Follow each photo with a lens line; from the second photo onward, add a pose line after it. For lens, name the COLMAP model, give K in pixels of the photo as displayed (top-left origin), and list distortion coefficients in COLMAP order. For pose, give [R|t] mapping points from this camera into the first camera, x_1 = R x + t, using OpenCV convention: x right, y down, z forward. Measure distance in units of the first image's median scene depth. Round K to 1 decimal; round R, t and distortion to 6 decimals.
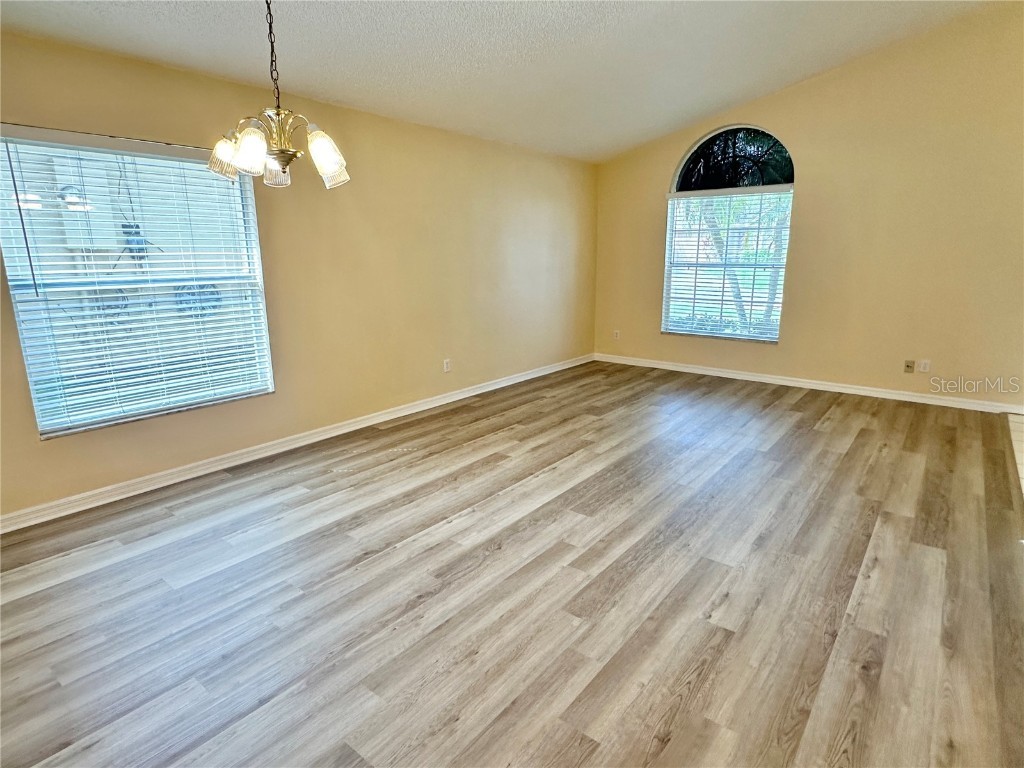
lens RADIAL K [[561.9, 0, 510.2], [0, 561.9, 384.4], [0, 0, 1]] dist [-0.005631, 0.002997]
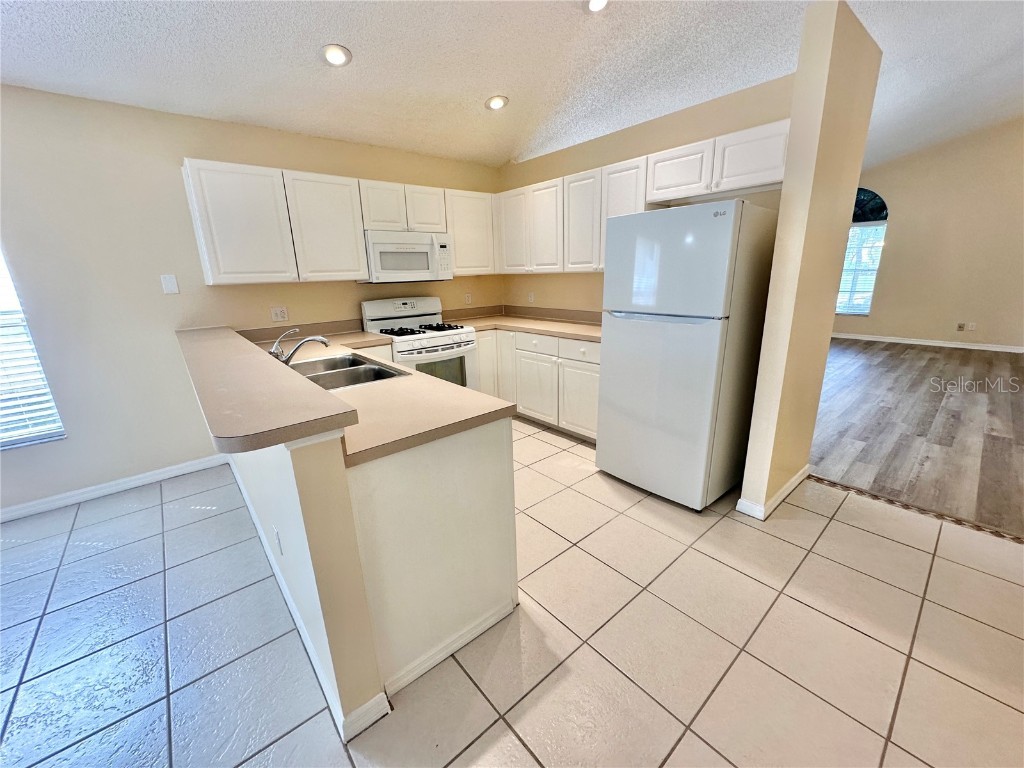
lens RADIAL K [[408.9, 0, 512.9], [0, 408.9, 382.5], [0, 0, 1]] dist [-0.001140, 0.000135]
pose [[0.982997, 0.025938, -0.181781, -0.618119], [-0.019259, 0.999076, 0.038410, 0.178093], [0.182610, -0.034256, 0.982589, -0.738711]]
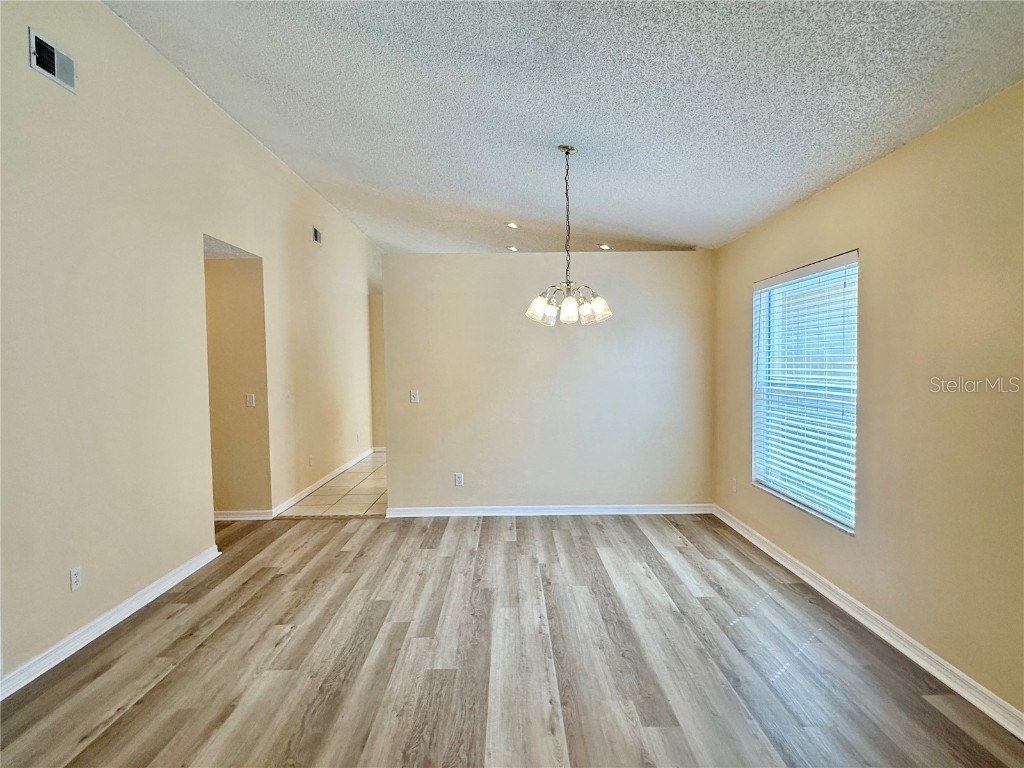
lens RADIAL K [[561.9, 0, 512.3], [0, 561.9, 385.9], [0, 0, 1]] dist [-0.005631, 0.002997]
pose [[-0.777182, 0.041673, -0.627894, 0.506555], [-0.127651, 0.966619, 0.222155, -0.352255], [0.616192, 0.252807, -0.745919, 1.444044]]
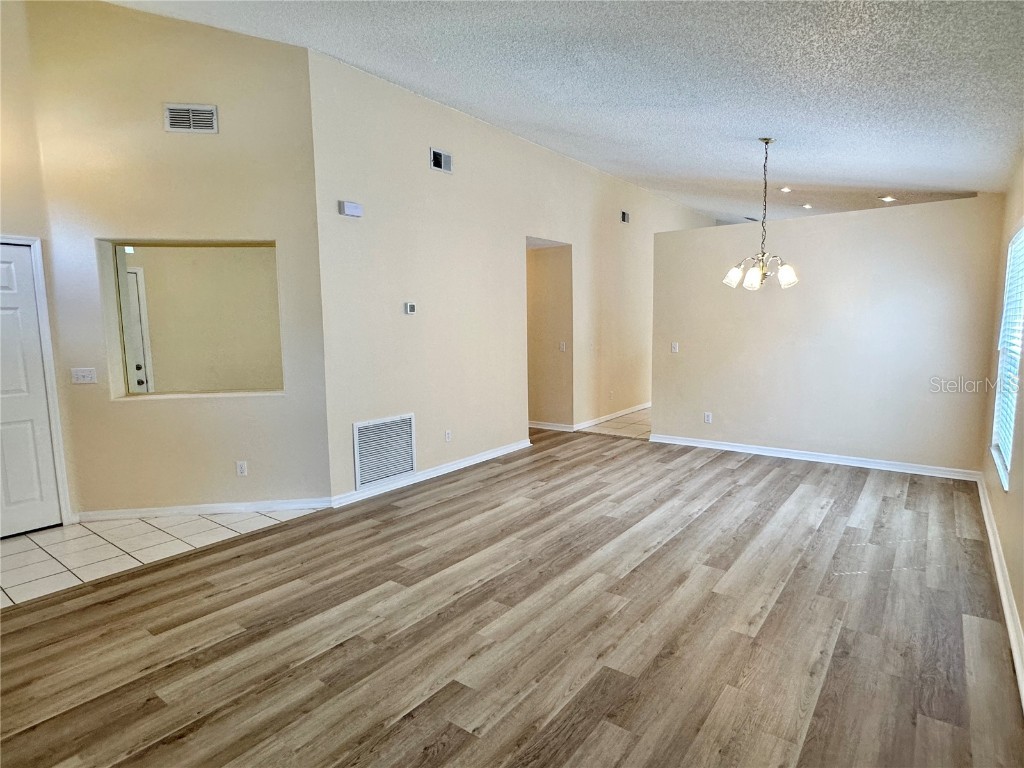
lens RADIAL K [[561.9, 0, 511.4], [0, 561.9, 383.4], [0, 0, 1]] dist [-0.005631, 0.002997]
pose [[-0.999497, 0.023737, -0.021038, 0.347838], [0.015349, 0.942405, 0.334122, -0.479041], [0.027757, 0.333631, -0.942295, 1.960589]]
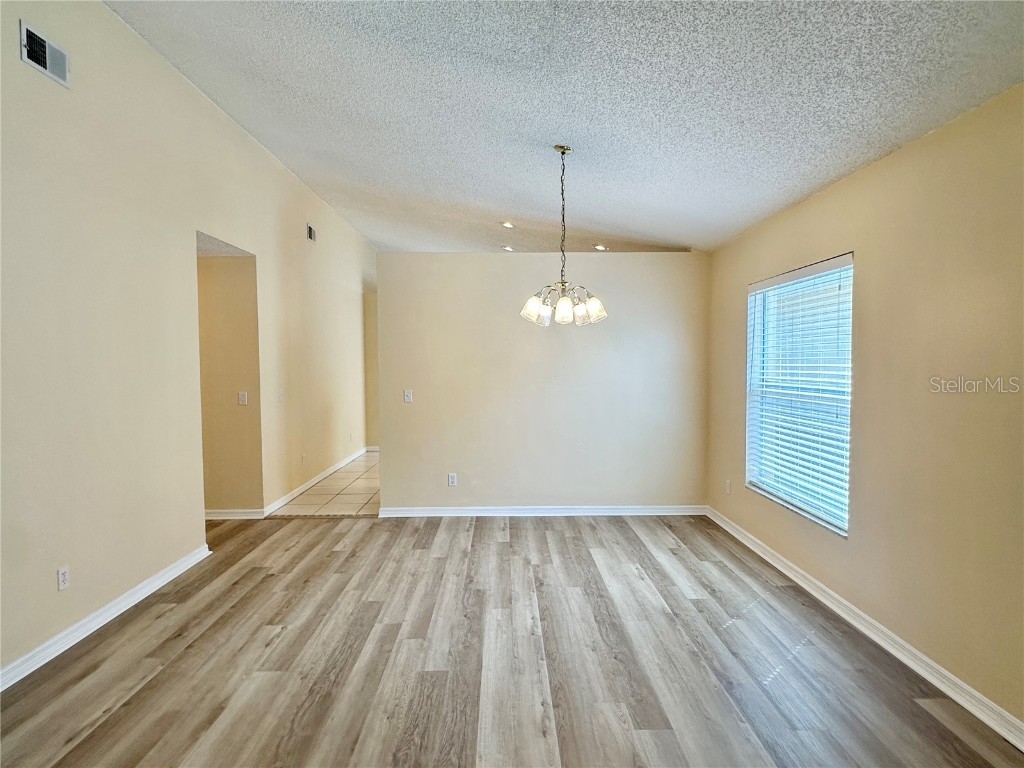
lens RADIAL K [[561.9, 0, 511.3], [0, 561.9, 385.0], [0, 0, 1]] dist [-0.005631, 0.002997]
pose [[-0.772034, 0.034923, -0.634621, 0.503796], [-0.136575, 0.966049, 0.219308, -0.351451], [0.620734, 0.255986, -0.741054, 1.440978]]
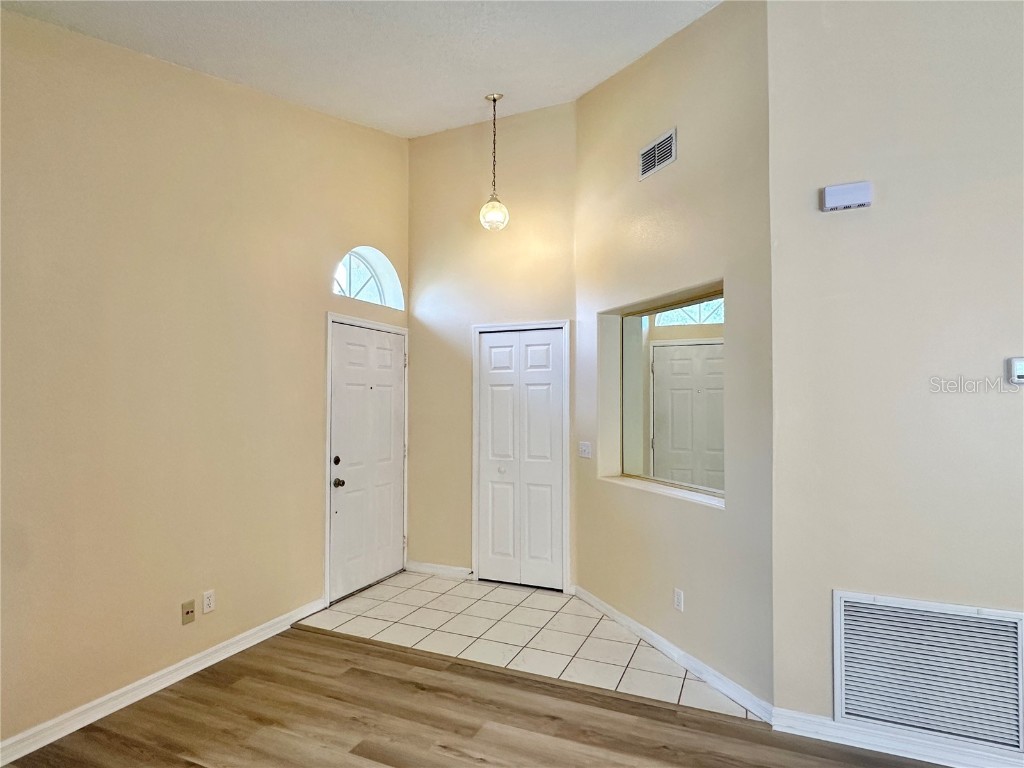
lens RADIAL K [[561.9, 0, 511.6], [0, 561.9, 386.8], [0, 0, 1]] dist [-0.005631, 0.002997]
pose [[-0.259744, 0.029944, 0.965213, 0.107550], [0.223110, 0.974337, 0.029813, -0.308455], [-0.939550, 0.223092, -0.259759, 1.222307]]
